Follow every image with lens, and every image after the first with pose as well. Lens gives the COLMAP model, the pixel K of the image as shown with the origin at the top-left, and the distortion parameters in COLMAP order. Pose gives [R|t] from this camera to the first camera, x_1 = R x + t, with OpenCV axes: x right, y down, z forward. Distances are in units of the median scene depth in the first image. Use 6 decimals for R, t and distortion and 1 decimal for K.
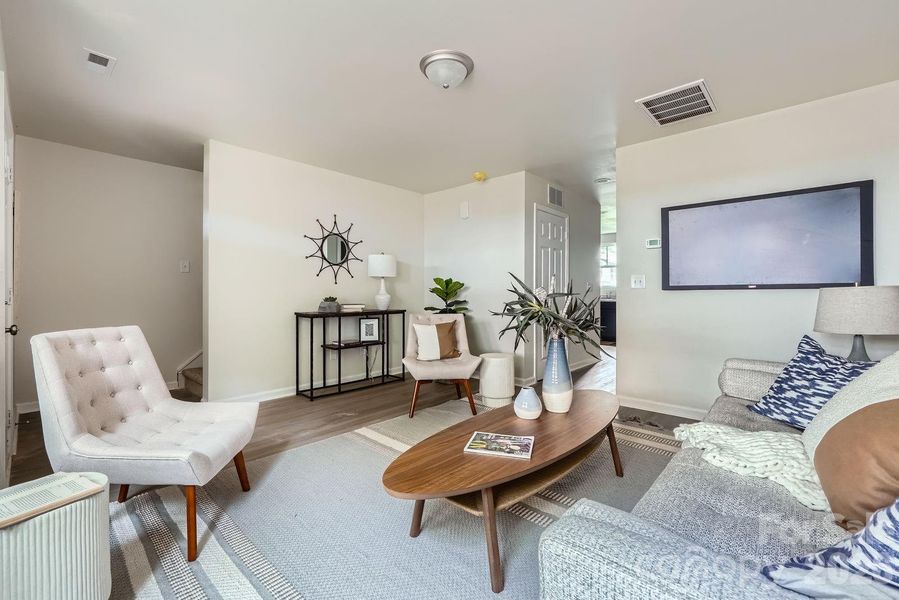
lens RADIAL K [[384.8, 0, 449.3], [0, 384.8, 290.0], [0, 0, 1]] dist [-0.001363, 0.000323]
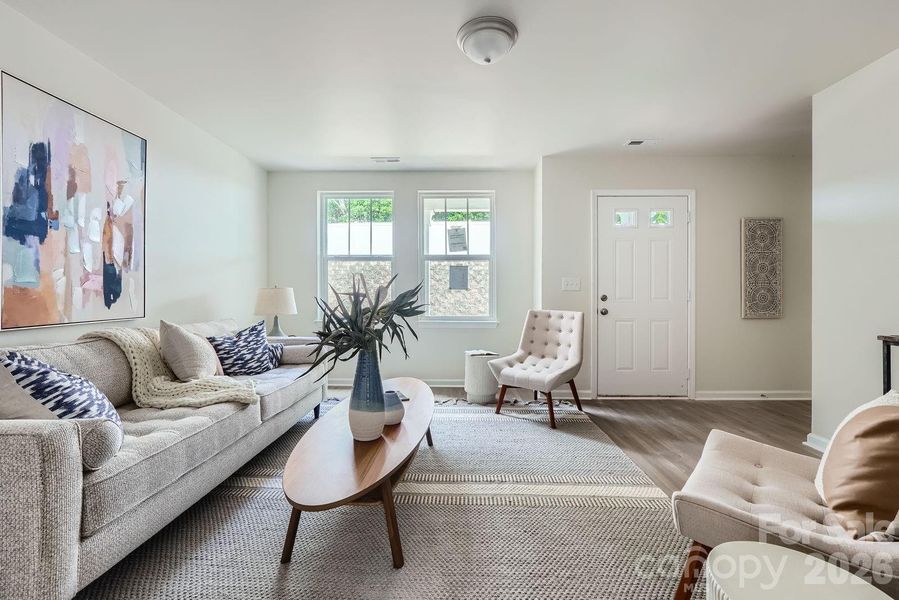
lens RADIAL K [[384.8, 0, 449.3], [0, 384.8, 290.0], [0, 0, 1]] dist [-0.001363, 0.000323]
pose [[-0.758398, -0.008207, -0.651740, 0.507429], [-0.002689, 0.999952, -0.009463, 0.009133], [0.651786, -0.005424, -0.758384, 1.286469]]
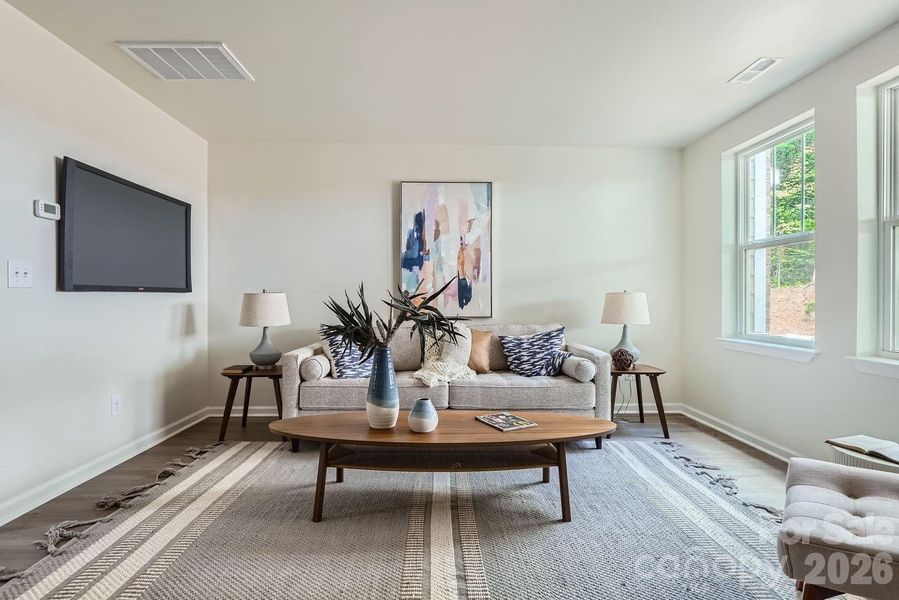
lens RADIAL K [[453.4, 0, 449.5], [0, 453.4, 300.0], [0, 0, 1]] dist [-0.000727, 0.000562]
pose [[-0.693862, -0.006262, 0.720081, -0.440844], [-0.005162, 0.999980, 0.003723, 0.009692], [-0.720090, -0.001134, -0.693880, 1.208774]]
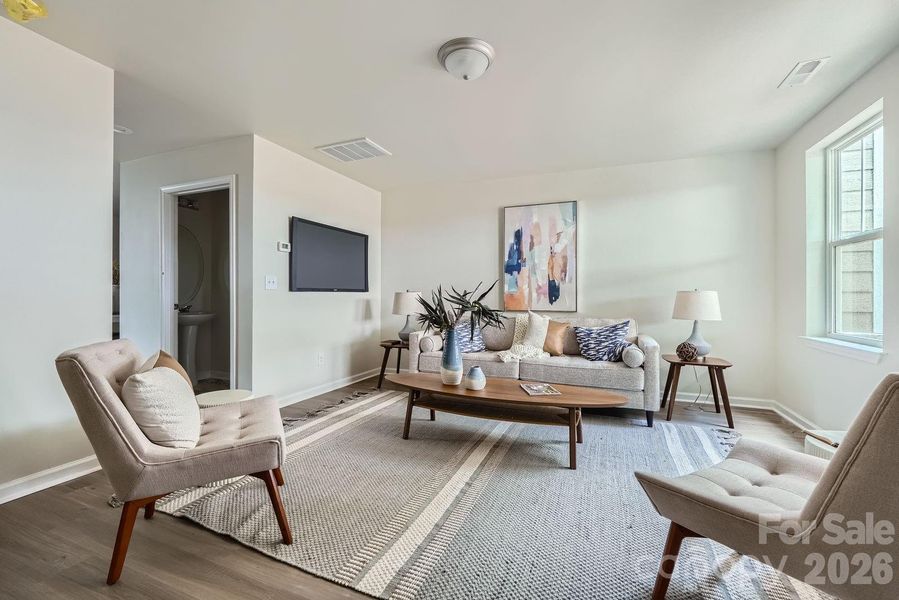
lens RADIAL K [[379.3, 0, 451.2], [0, 379.3, 296.6], [0, 0, 1]] dist [-0.001738, -0.000048]
pose [[-0.340692, -0.005707, 0.940158, -0.697848], [-0.006475, 0.999972, 0.003724, 0.008619], [-0.940153, -0.004819, -0.340719, 1.074276]]
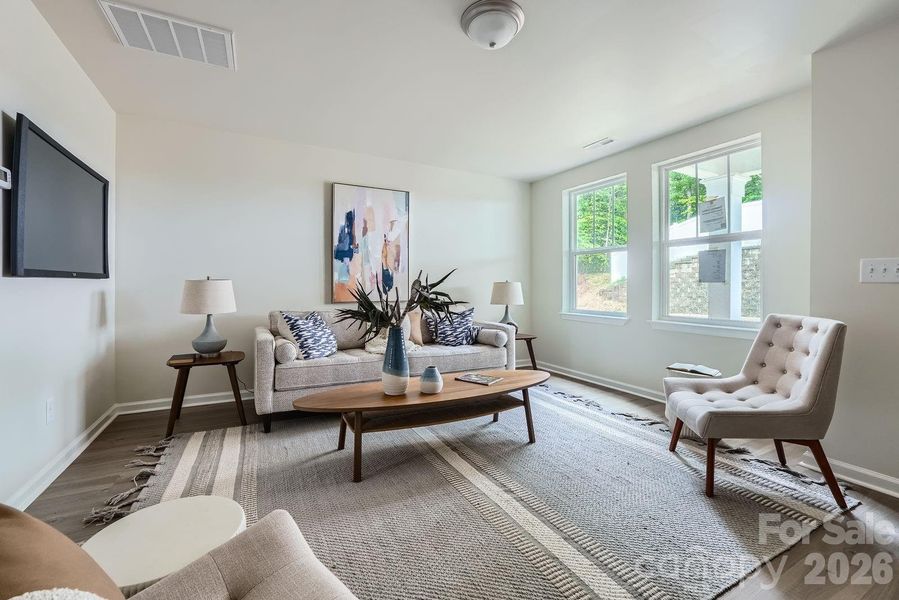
lens RADIAL K [[382.4, 0, 448.4], [0, 382.4, 285.6], [0, 0, 1]] dist [-0.005823, 0.000055]
pose [[-0.940575, -0.006608, 0.339521, -0.164651], [-0.007826, 0.999967, -0.002219, 0.010077], [-0.339496, -0.004744, -0.940596, 1.457698]]
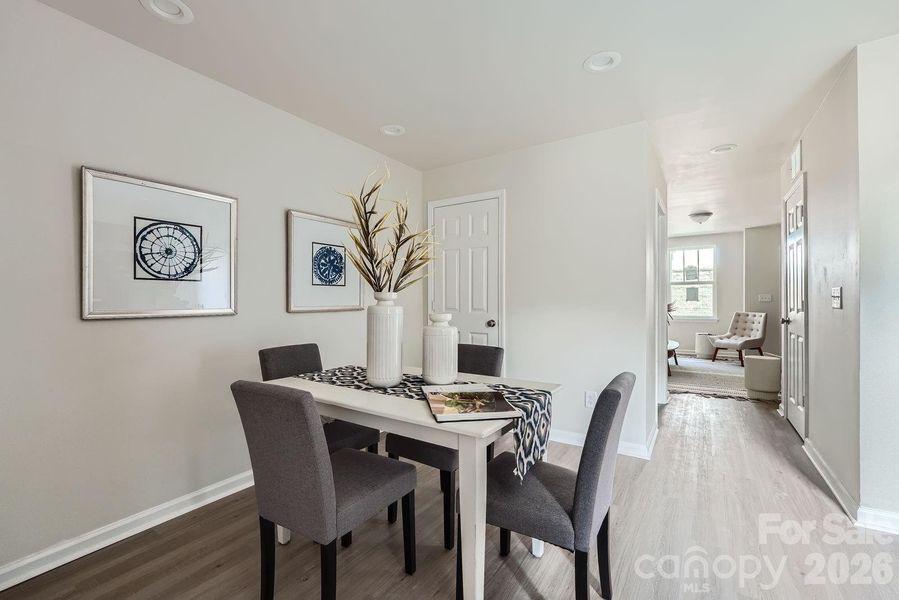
lens RADIAL K [[379.3, 0, 451.2], [0, 379.3, 296.6], [0, 0, 1]] dist [-0.001738, -0.000048]
pose [[-0.990096, -0.003010, -0.140362, 1.566502], [-0.001706, 0.999954, -0.009411, -0.008609], [0.140384, -0.009079, -0.990056, 2.586794]]
